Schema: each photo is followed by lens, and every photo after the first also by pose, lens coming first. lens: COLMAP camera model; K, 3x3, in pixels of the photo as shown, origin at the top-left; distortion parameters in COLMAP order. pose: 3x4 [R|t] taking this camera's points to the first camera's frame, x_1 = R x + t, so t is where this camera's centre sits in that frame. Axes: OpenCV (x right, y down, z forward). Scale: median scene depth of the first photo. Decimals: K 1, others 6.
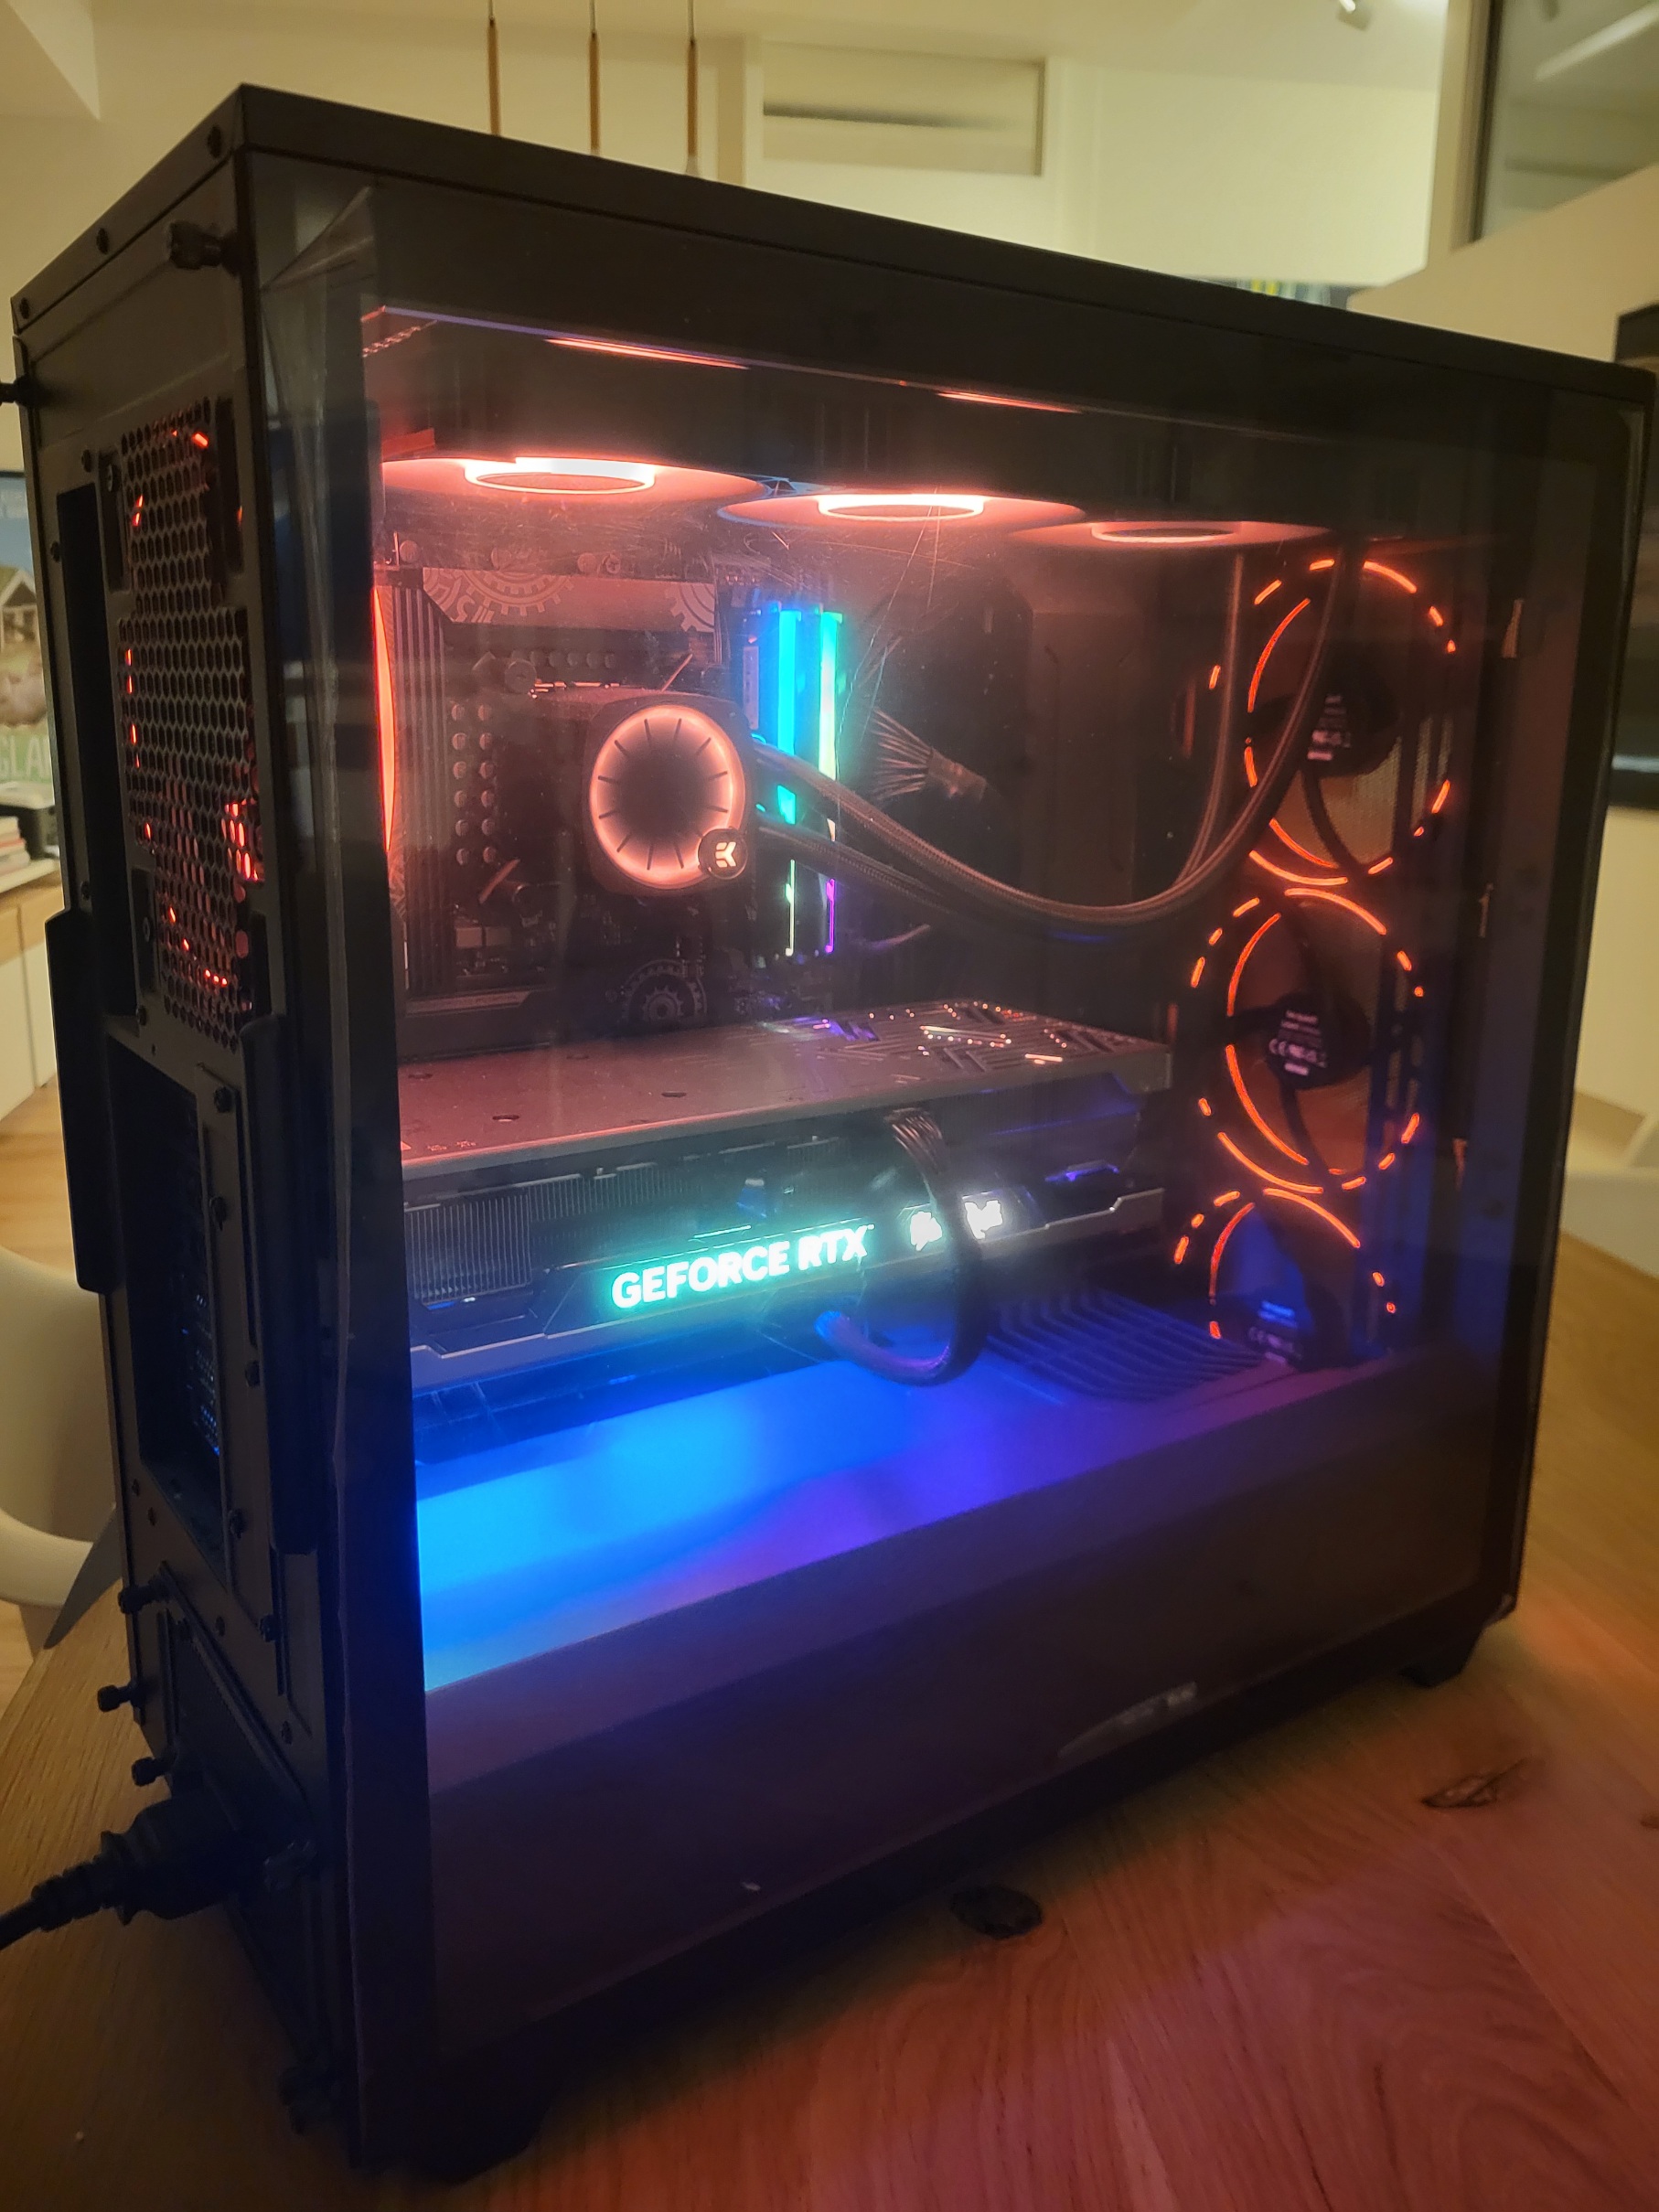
lens RADIAL K [[1688.9, 0, 828.5], [0, 1688.9, 1073.8], [0, 0, 1]] dist [-0.000398, -0.002564]
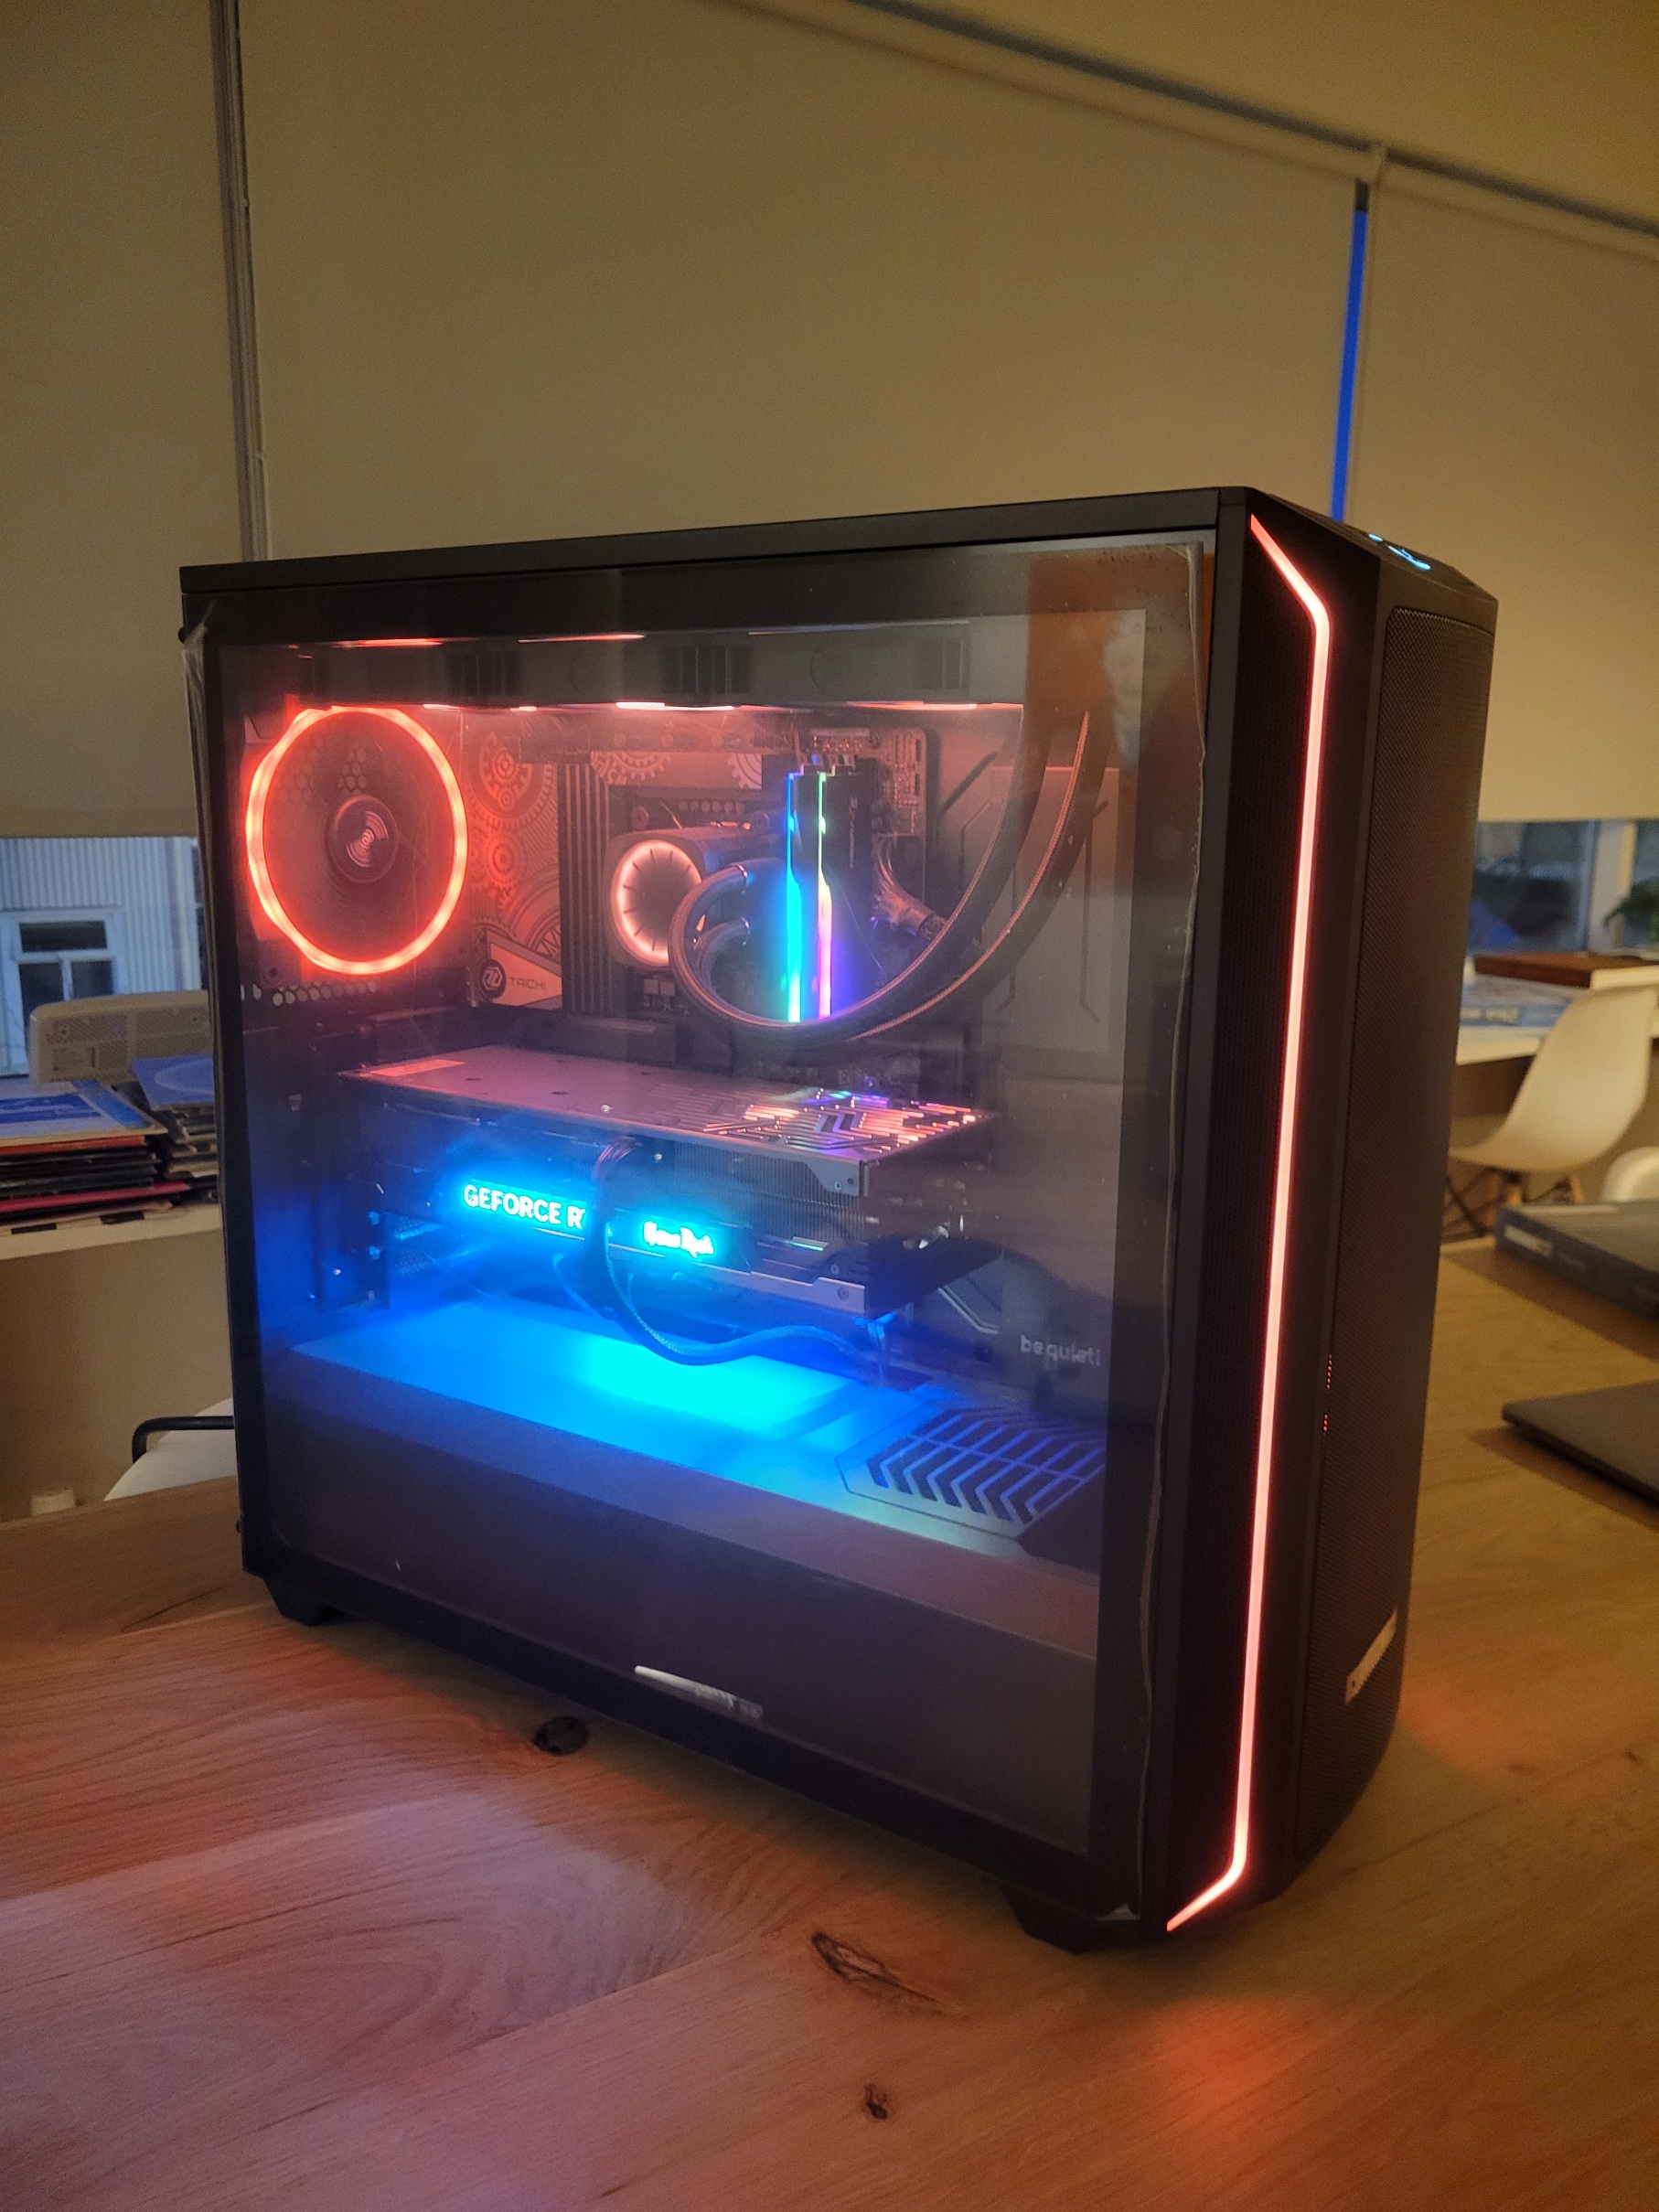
lens RADIAL K [[1686.5, 0, 829.5], [0, 1686.5, 1106.0], [0, 0, 1]] dist [-0.000937, -0.000564]
pose [[0.375657, 0.177900, -0.909524, 1.347189], [-0.212932, 0.971716, 0.102119, -0.178244], [0.901966, 0.155305, 0.402912, 0.590354]]
